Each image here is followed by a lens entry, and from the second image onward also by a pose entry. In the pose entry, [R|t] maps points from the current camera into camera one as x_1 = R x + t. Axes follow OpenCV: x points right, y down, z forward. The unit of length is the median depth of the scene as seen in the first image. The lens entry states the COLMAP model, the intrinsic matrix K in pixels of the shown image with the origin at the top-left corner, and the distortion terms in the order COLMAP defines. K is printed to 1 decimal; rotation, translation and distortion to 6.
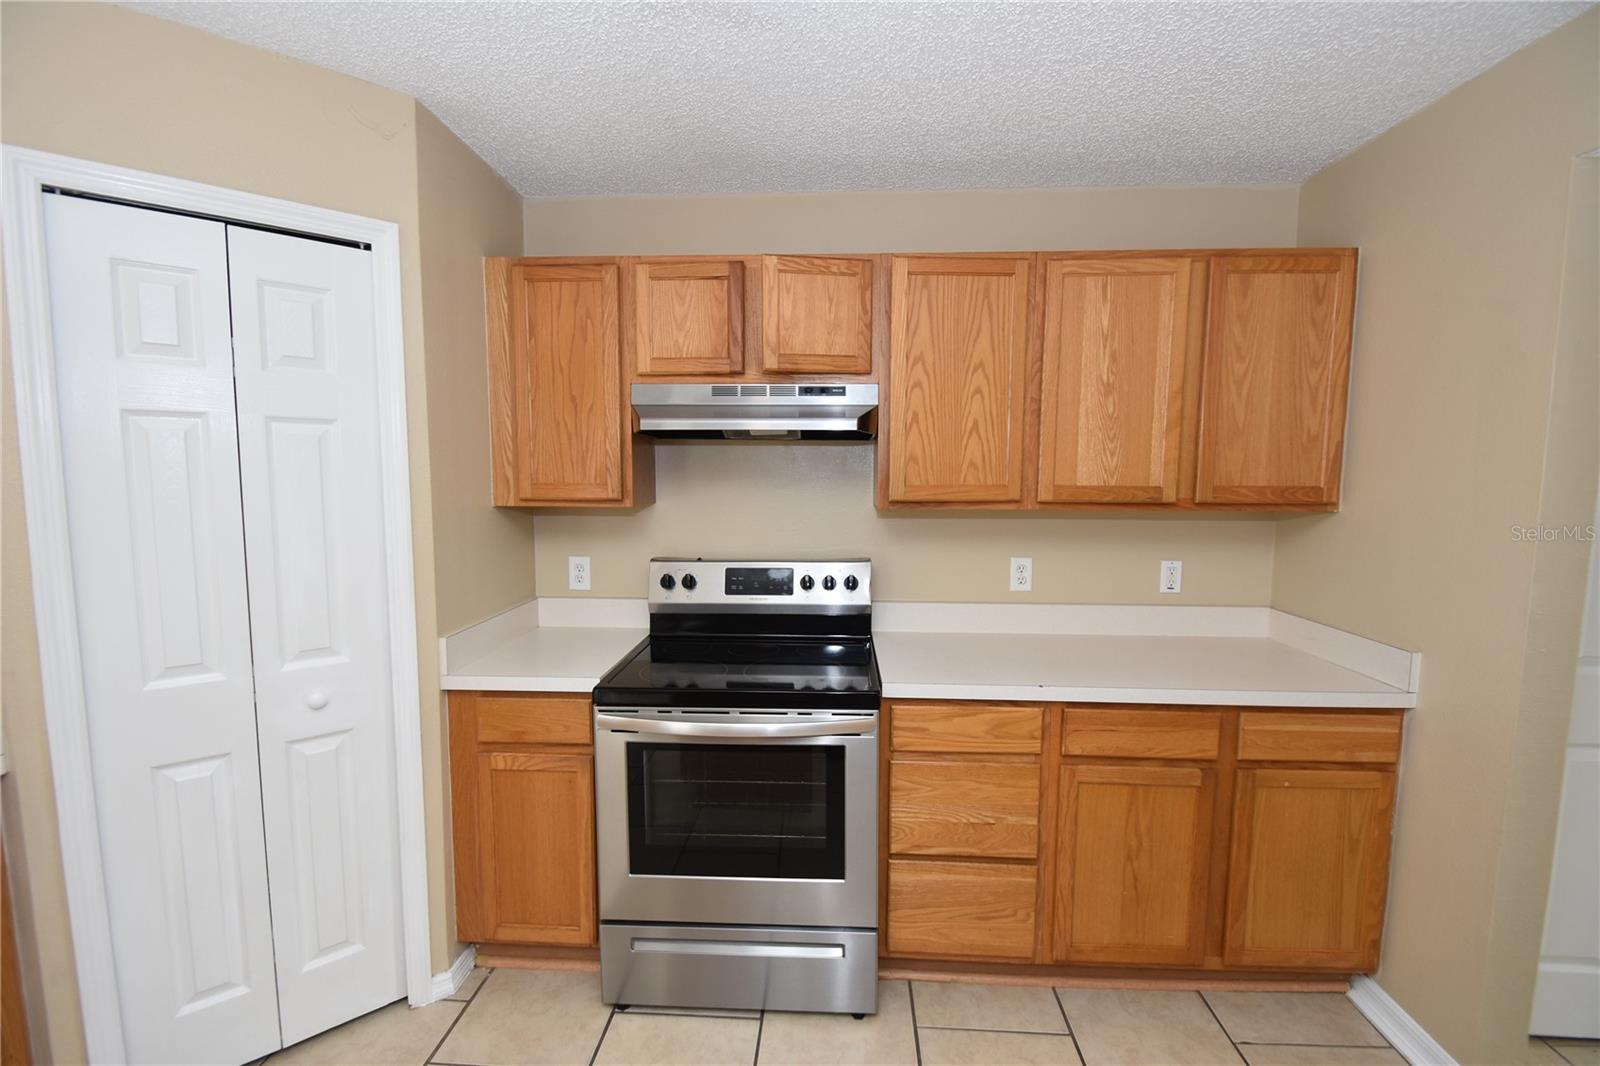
lens RADIAL K [[698.8, 0, 800.0], [0, 698.8, 533.0], [0, 0, 1]] dist [0.019988, -0.018723]
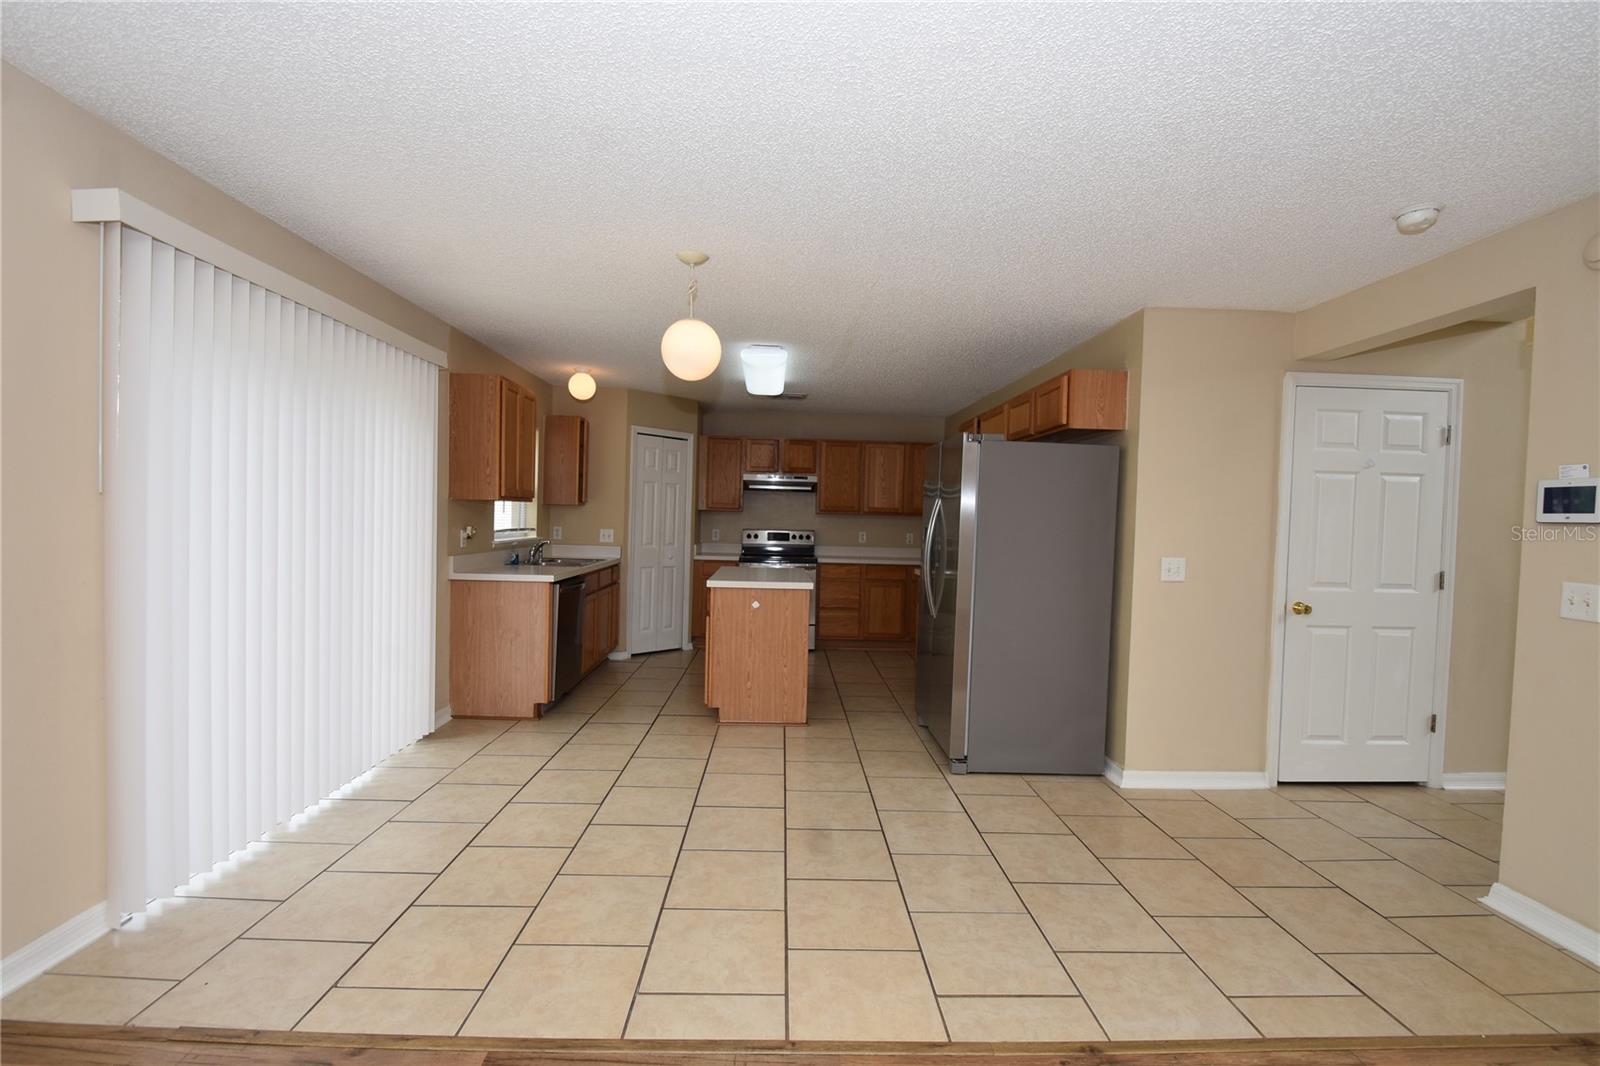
lens RADIAL K [[698.8, 0, 800.0], [0, 698.8, 533.0], [0, 0, 1]] dist [0.019988, -0.018723]
pose [[0.995651, 0.020849, 0.090803, -0.283084], [-0.014661, 0.997558, -0.068287, 0.304270], [-0.092005, 0.066659, 0.993525, -2.419533]]
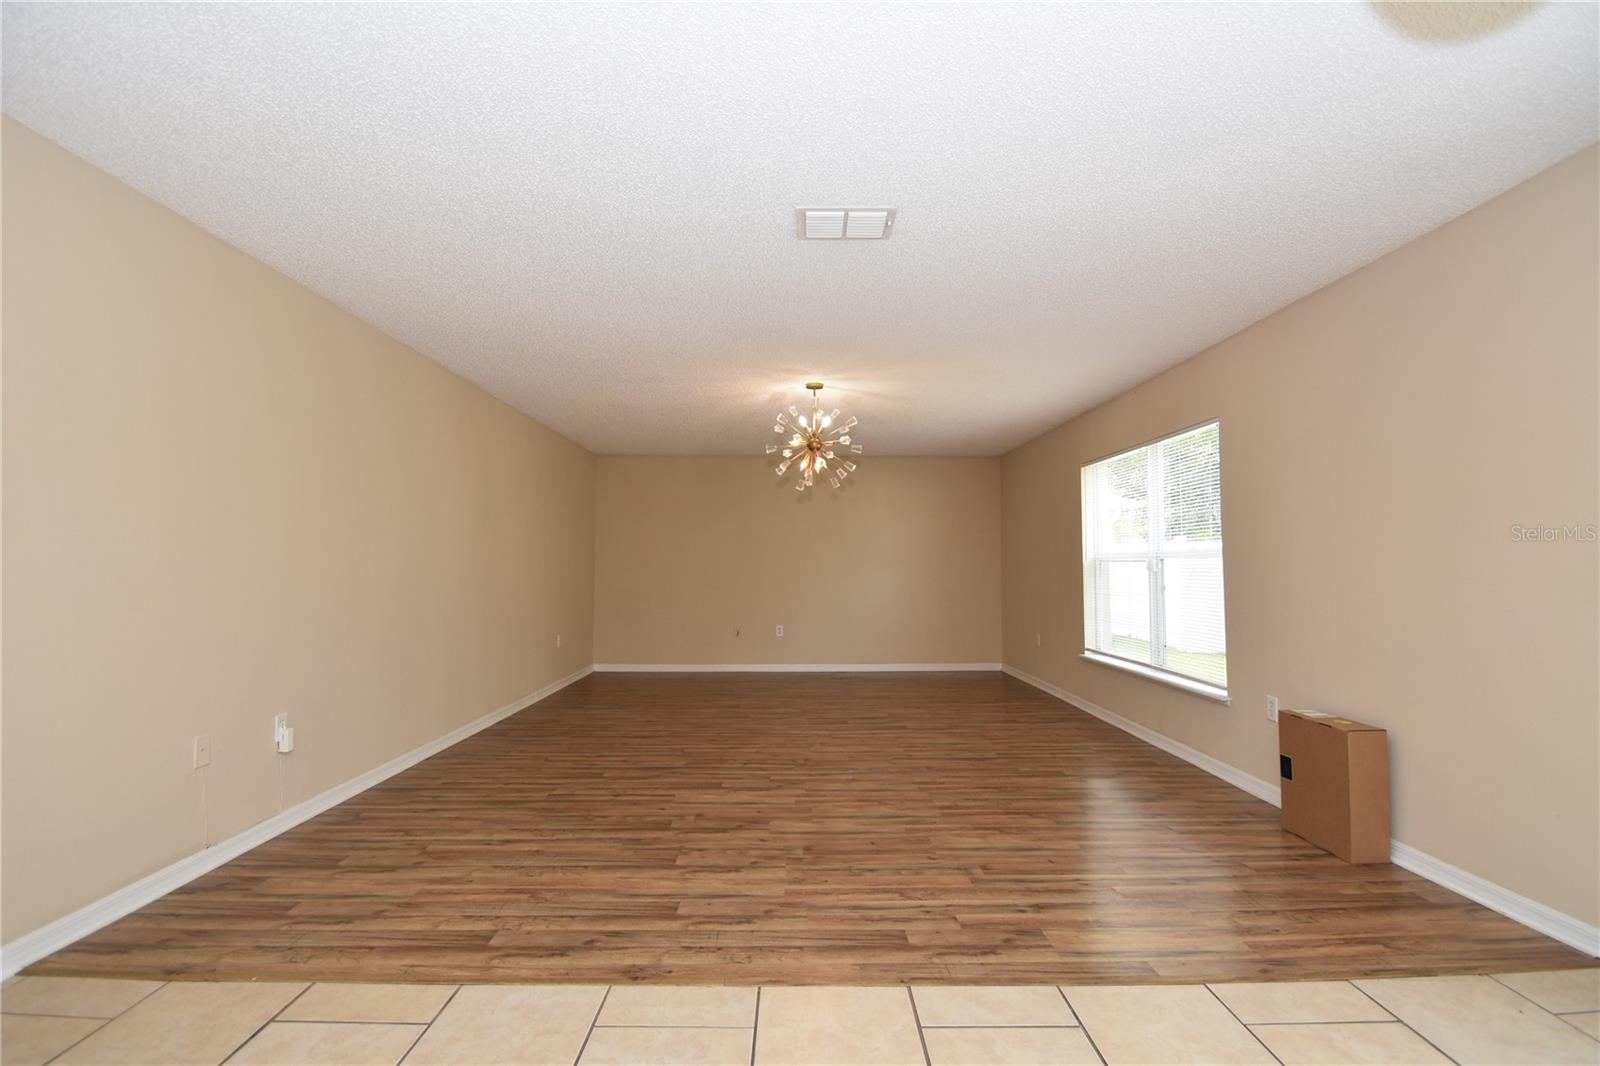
lens RADIAL K [[698.8, 0, 800.0], [0, 698.8, 533.0], [0, 0, 1]] dist [0.019988, -0.018723]
pose [[-0.997801, -0.007158, -0.065899, -0.000034], [-0.009973, 0.999047, 0.042488, 0.219329], [0.065532, 0.043052, -0.996921, -0.642702]]
